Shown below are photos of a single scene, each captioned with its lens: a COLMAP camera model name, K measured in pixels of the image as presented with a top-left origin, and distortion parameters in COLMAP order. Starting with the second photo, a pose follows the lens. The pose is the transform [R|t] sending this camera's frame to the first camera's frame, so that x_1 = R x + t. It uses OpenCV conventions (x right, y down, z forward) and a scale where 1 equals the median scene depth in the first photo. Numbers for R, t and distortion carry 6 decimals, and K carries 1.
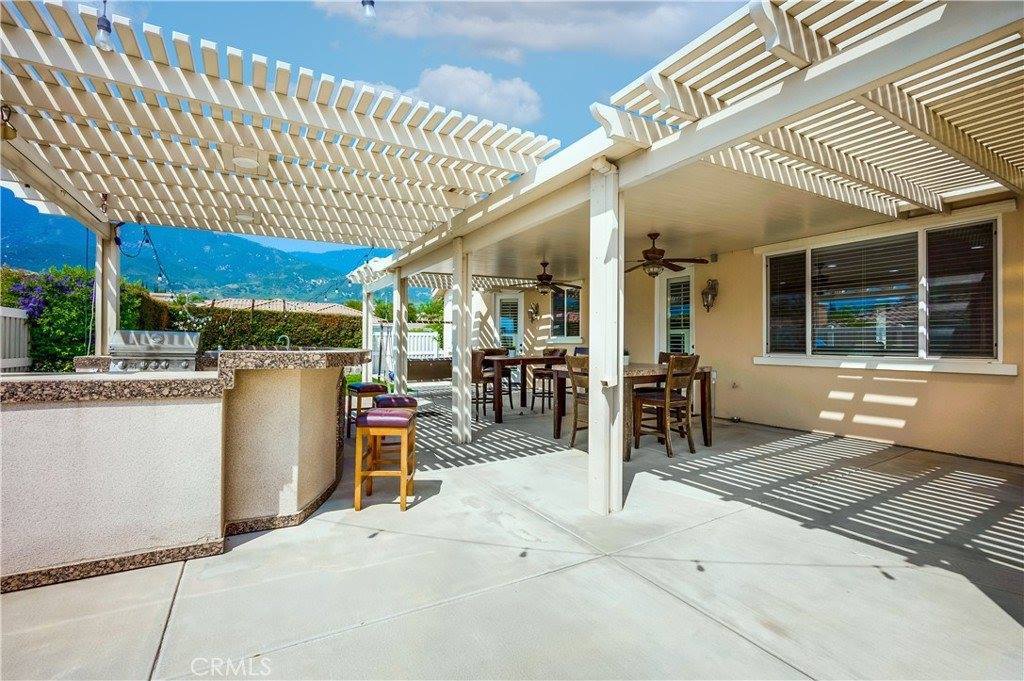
lens RADIAL K [[454.1, 0, 506.6], [0, 454.1, 341.0], [0, 0, 1]] dist [-0.004704, 0.002341]
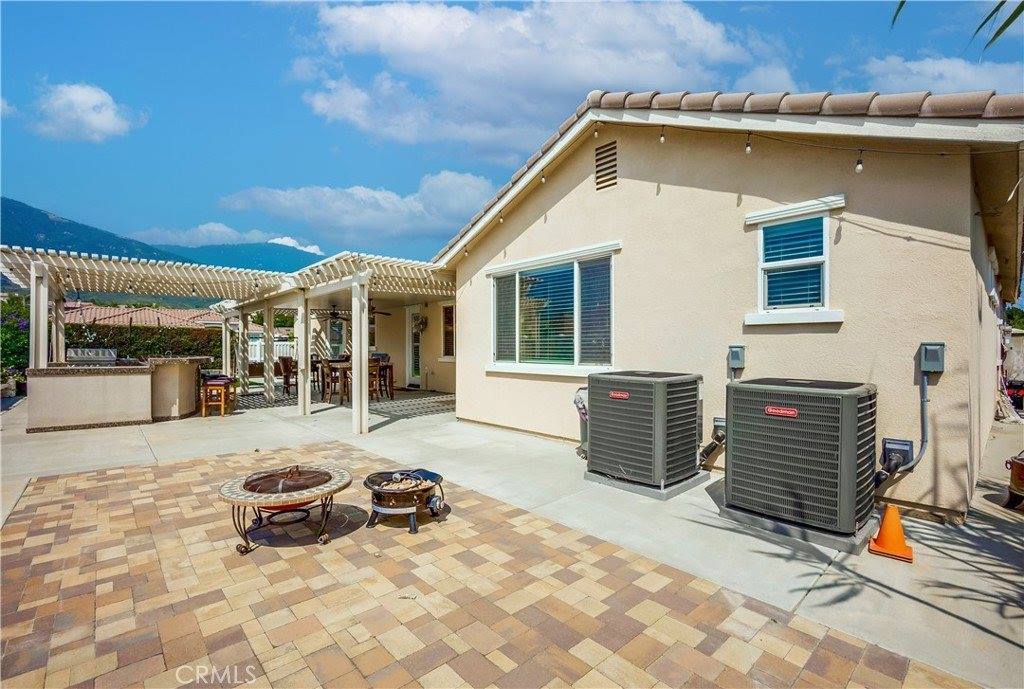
lens RADIAL K [[454.9, 0, 508.7], [0, 454.9, 350.7], [0, 0, 1]] dist [-0.005780, 0.003169]
pose [[0.976710, -0.009953, 0.214335, 0.523699], [0.006779, 0.999856, 0.015537, -0.029143], [-0.214459, -0.013722, 0.976637, -1.218449]]
